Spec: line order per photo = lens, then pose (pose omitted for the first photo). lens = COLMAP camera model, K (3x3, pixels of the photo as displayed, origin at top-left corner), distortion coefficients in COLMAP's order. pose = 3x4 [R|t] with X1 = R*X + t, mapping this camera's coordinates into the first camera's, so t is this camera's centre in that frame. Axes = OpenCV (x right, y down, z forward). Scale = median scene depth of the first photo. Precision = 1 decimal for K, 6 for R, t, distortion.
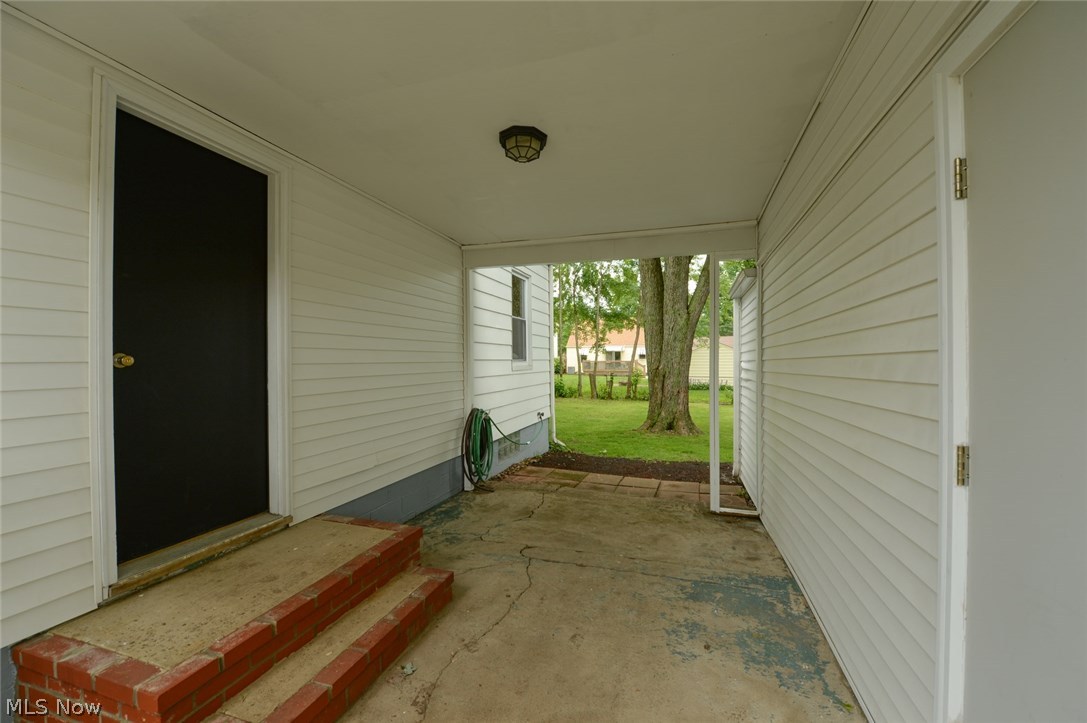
lens RADIAL K [[434.6, 0, 541.5], [0, 434.6, 362.1], [0, 0, 1]] dist [-0.017440, -0.000553]
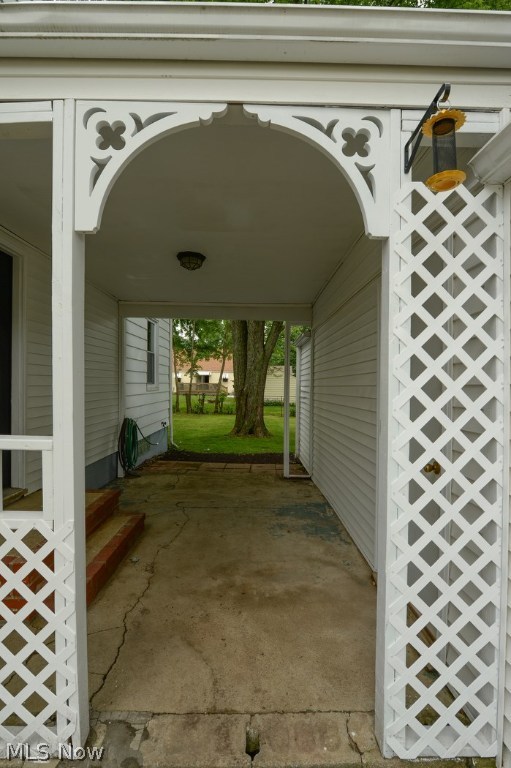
lens RADIAL K [[355.1, 0, 255.5], [0, 355.1, 384.0], [0, 0, 1]] dist [-0.004834, -0.000516]
pose [[0.949631, 0.013340, 0.313087, -0.088861], [-0.013265, 0.999909, -0.002372, -0.003936], [-0.313090, -0.001901, 0.949721, -0.158982]]
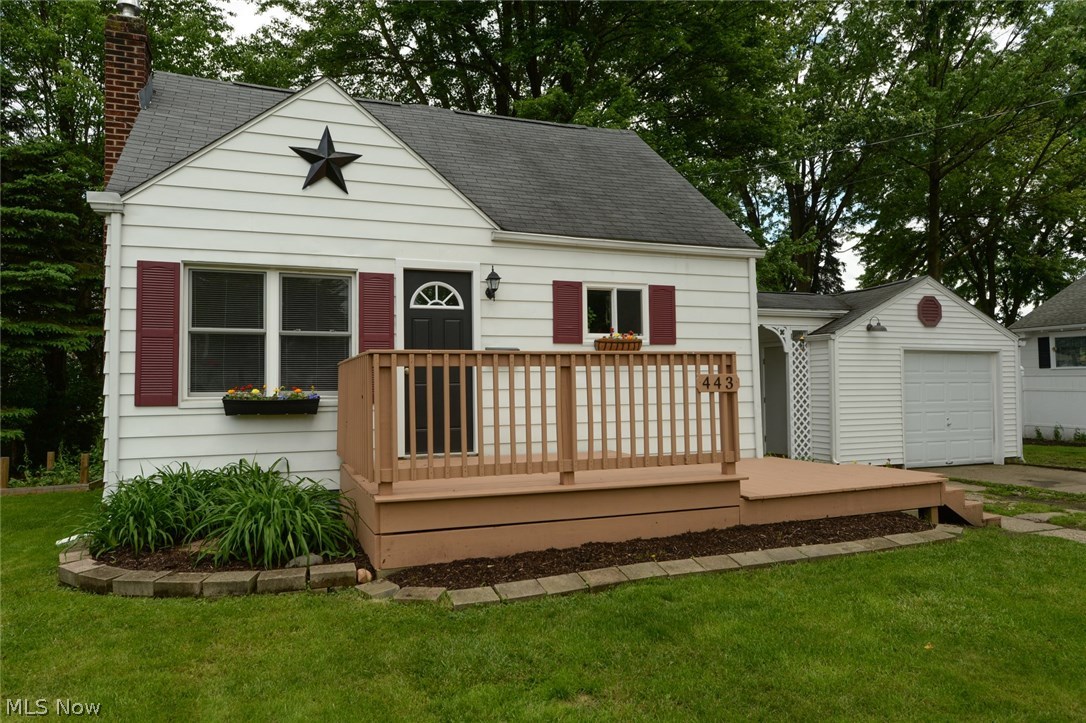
lens RADIAL K [[737.9, 0, 543.5], [0, 737.9, 359.1], [0, 0, 1]] dist [0.005130, 0.001323]
pose [[0.776889, 0.021892, 0.629256, -1.802674], [0.006852, 0.999042, -0.043216, 0.010608], [-0.629600, 0.037886, 0.775995, -1.166572]]
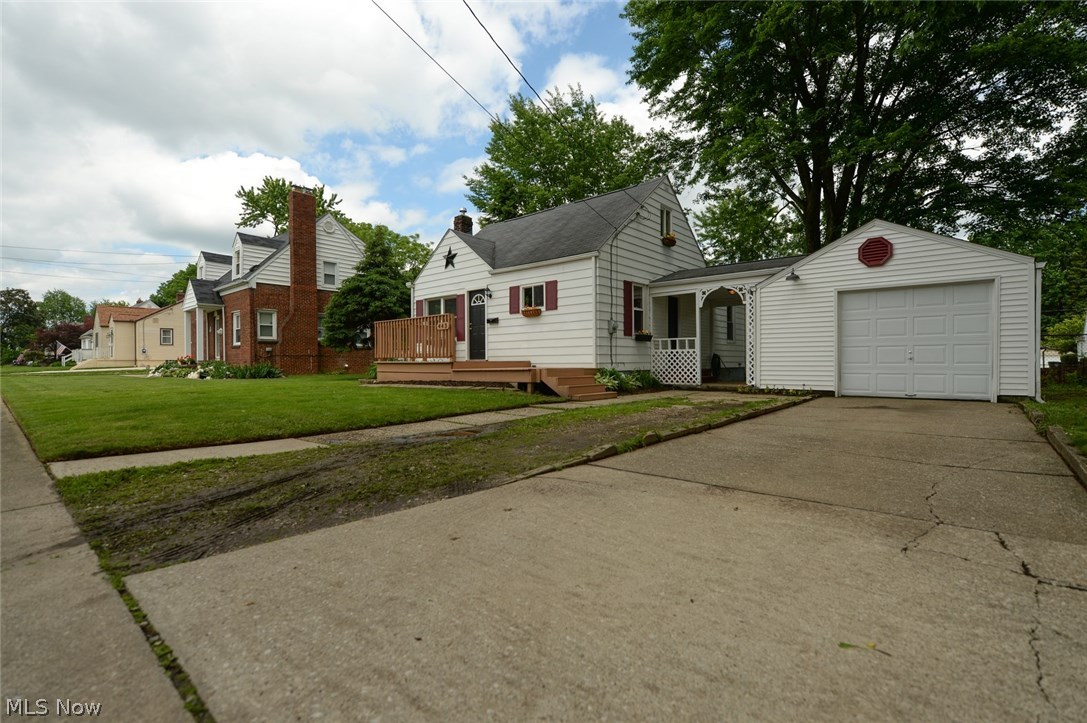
lens RADIAL K [[502.6, 0, 538.9], [0, 502.6, 358.5], [0, 0, 1]] dist [-0.004834, -0.000516]
pose [[0.916849, -0.002088, -0.399228, 0.092752], [-0.002787, 0.999928, -0.011631, 0.140666], [0.399223, 0.011777, 0.916778, -2.065487]]
